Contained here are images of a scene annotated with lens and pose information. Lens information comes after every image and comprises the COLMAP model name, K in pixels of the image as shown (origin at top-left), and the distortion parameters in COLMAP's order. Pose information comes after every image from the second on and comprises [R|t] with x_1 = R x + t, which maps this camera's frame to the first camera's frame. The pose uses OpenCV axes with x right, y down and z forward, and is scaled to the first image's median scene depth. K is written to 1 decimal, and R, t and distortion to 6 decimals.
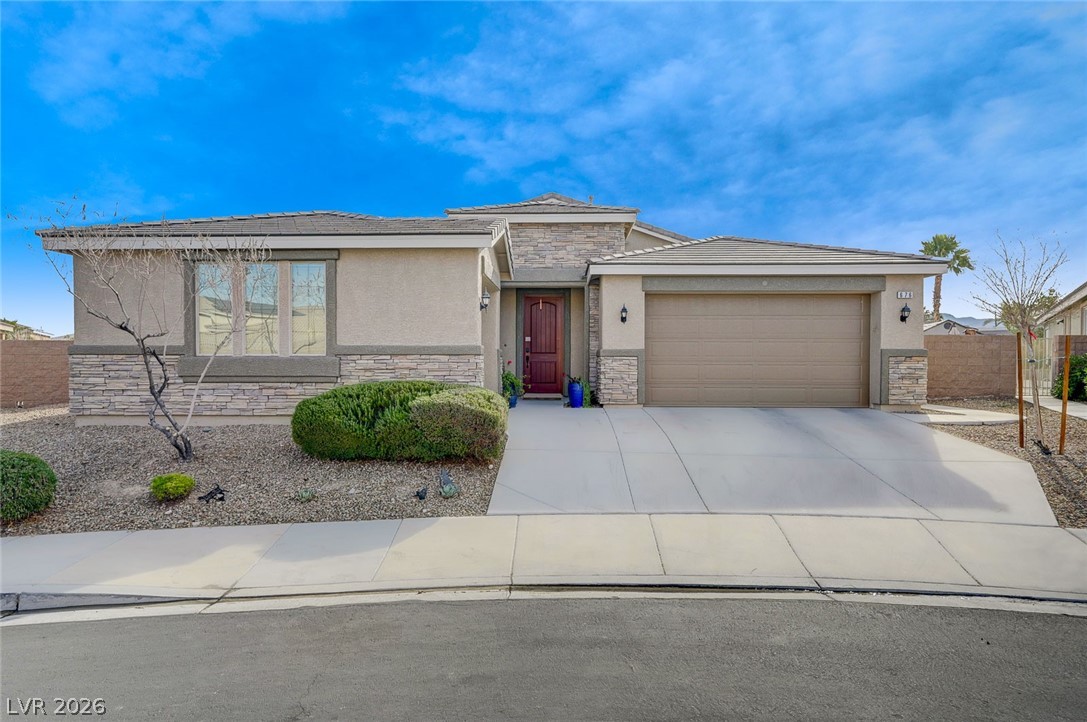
lens RADIAL K [[619.4, 0, 543.5], [0, 619.4, 361.0], [0, 0, 1]] dist [-0.002223, -0.000285]
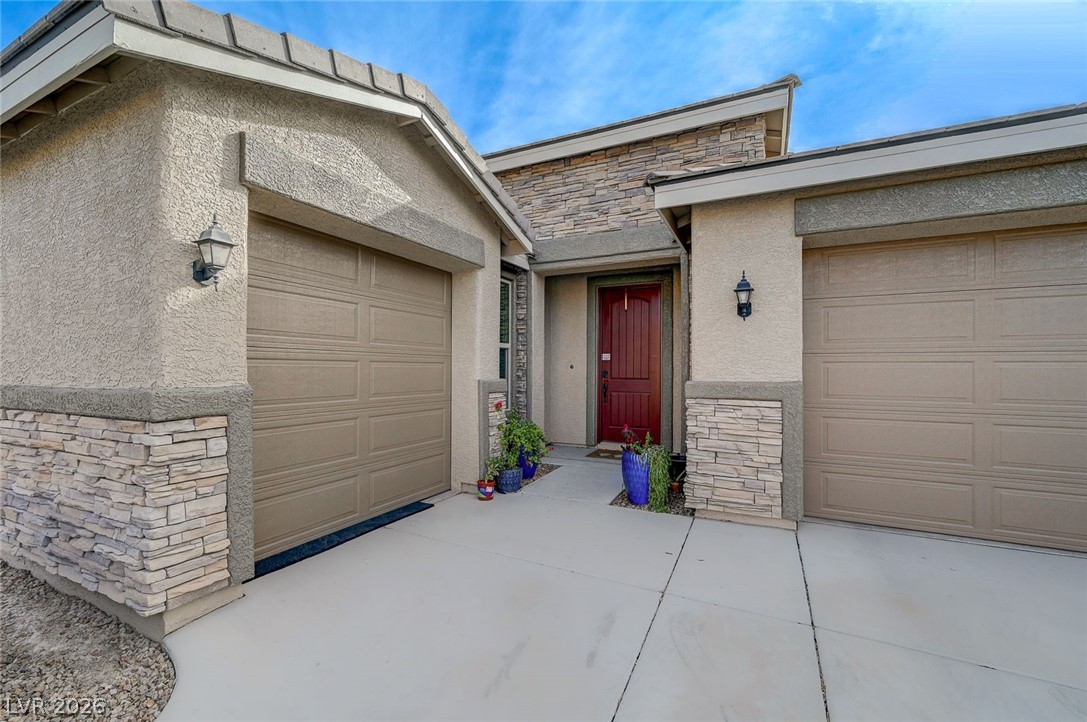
lens RADIAL K [[450.6, 0, 545.5], [0, 450.6, 366.0], [0, 0, 1]] dist [0.000394, 0.000120]
pose [[0.912827, -0.003665, -0.408329, 0.130384], [0.000887, 0.999975, -0.006991, -0.027499], [0.408345, 0.006020, 0.912808, 0.666016]]
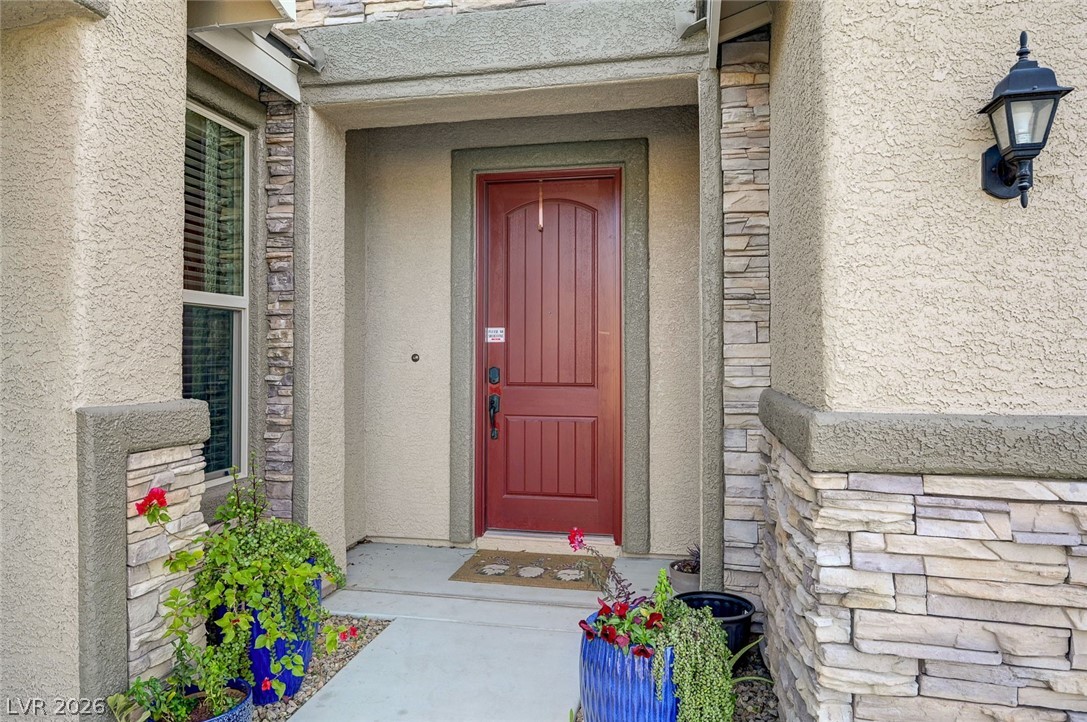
lens RADIAL K [[689.4, 0, 548.0], [0, 689.4, 351.3], [0, 0, 1]] dist [-0.001857, -0.000384]
pose [[0.985219, -0.004515, -0.171241, 0.061913], [0.003335, 0.999969, -0.007176, -0.030970], [0.171268, 0.006499, 0.985203, 0.845951]]
